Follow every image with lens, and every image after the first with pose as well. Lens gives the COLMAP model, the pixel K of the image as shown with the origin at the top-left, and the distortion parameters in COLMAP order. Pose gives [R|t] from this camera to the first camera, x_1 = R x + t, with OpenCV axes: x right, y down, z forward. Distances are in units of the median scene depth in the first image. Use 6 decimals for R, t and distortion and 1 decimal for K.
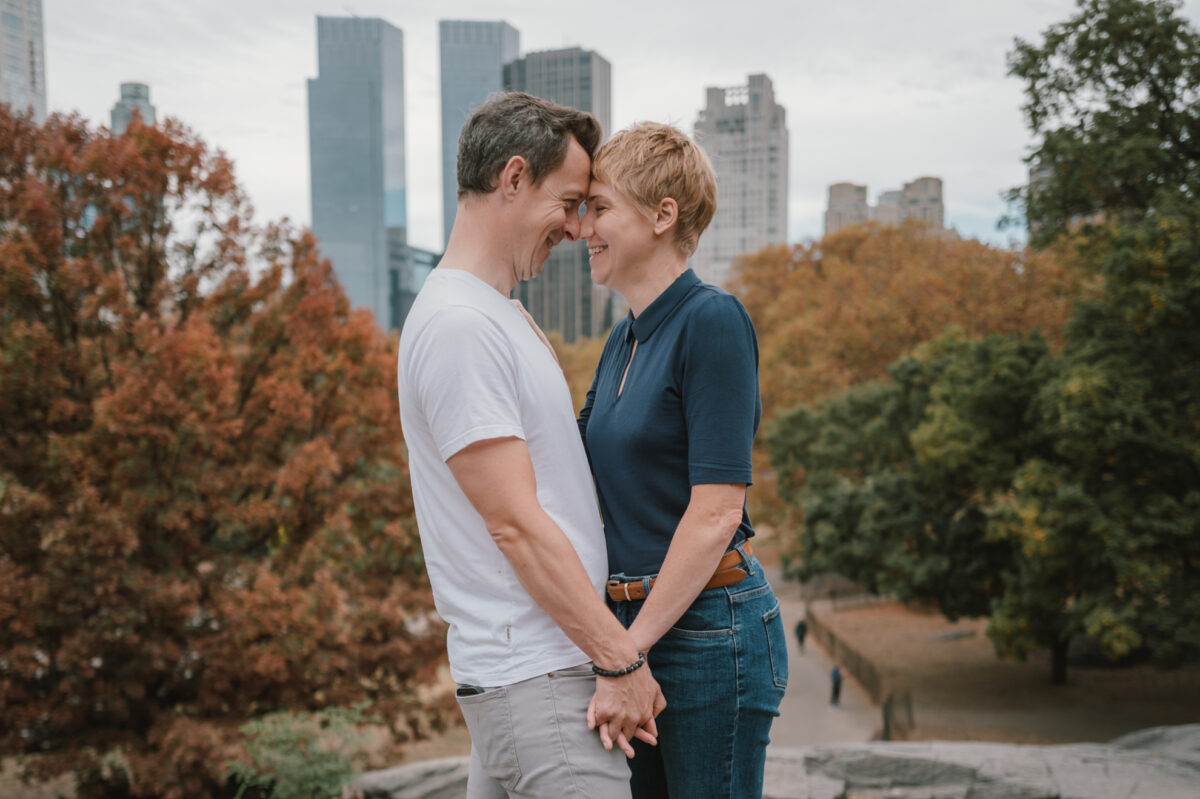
lens RADIAL K [[969.3, 0, 598.5], [0, 969.3, 450.9], [0, 0, 1]] dist [0.065925, -0.003450]
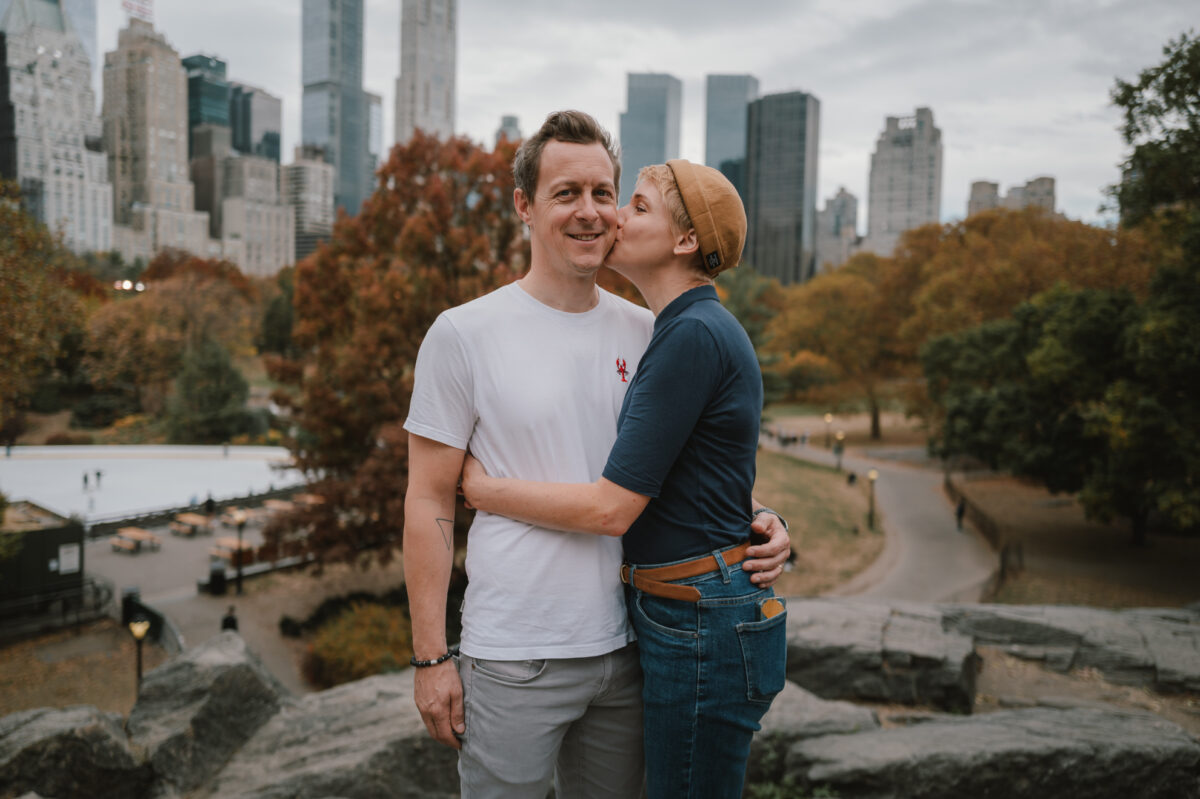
lens RADIAL K [[997.4, 0, 600.0], [0, 997.4, 399.5], [0, 0, 1]] dist [-0.012307, 0.135564]
pose [[0.989614, 0.038679, -0.138451, -0.087023], [-0.043327, 0.998589, -0.030717, 0.113516], [0.137067, 0.036396, 0.989893, -0.506490]]
